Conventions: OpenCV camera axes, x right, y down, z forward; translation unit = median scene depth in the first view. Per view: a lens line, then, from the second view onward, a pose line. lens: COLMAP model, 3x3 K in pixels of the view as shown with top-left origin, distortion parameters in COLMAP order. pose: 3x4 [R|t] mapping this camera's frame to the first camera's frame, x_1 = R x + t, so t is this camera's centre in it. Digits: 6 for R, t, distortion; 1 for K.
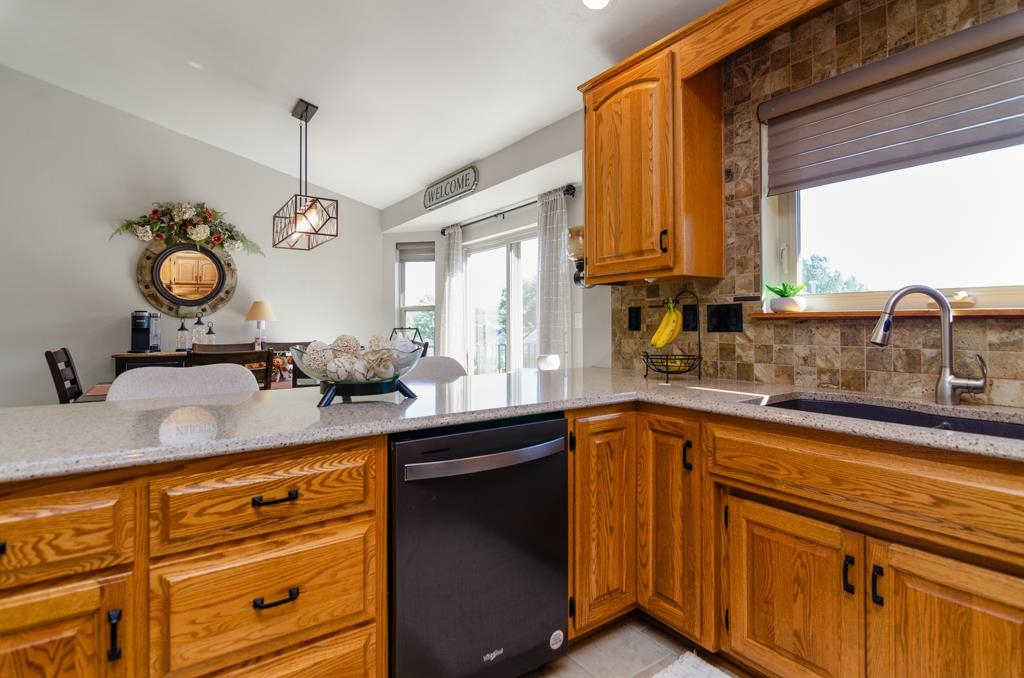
lens RADIAL K [[505.6, 0, 509.7], [0, 505.6, 319.3], [0, 0, 1]] dist [-0.003341, -0.000109]
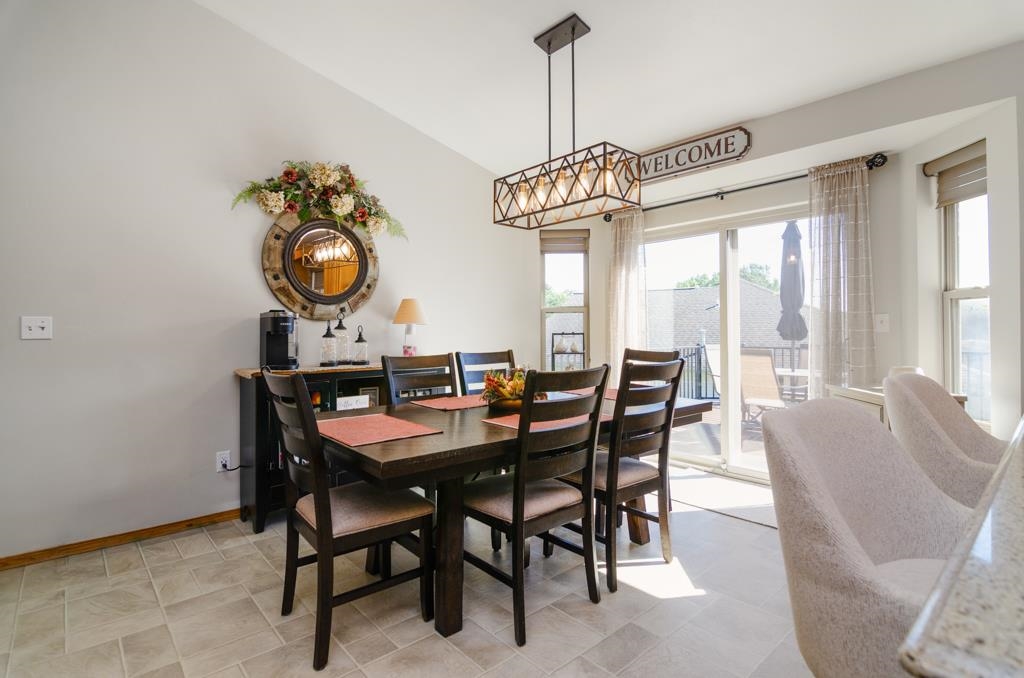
lens RADIAL K [[505.6, 0, 526.8], [0, 505.6, 323.4], [0, 0, 1]] dist [-0.003341, -0.000109]
pose [[0.990904, -0.001759, 0.134557, -0.445144], [0.002077, 0.999995, -0.002221, 0.003812], [-0.134552, 0.002480, 0.990903, 0.230090]]
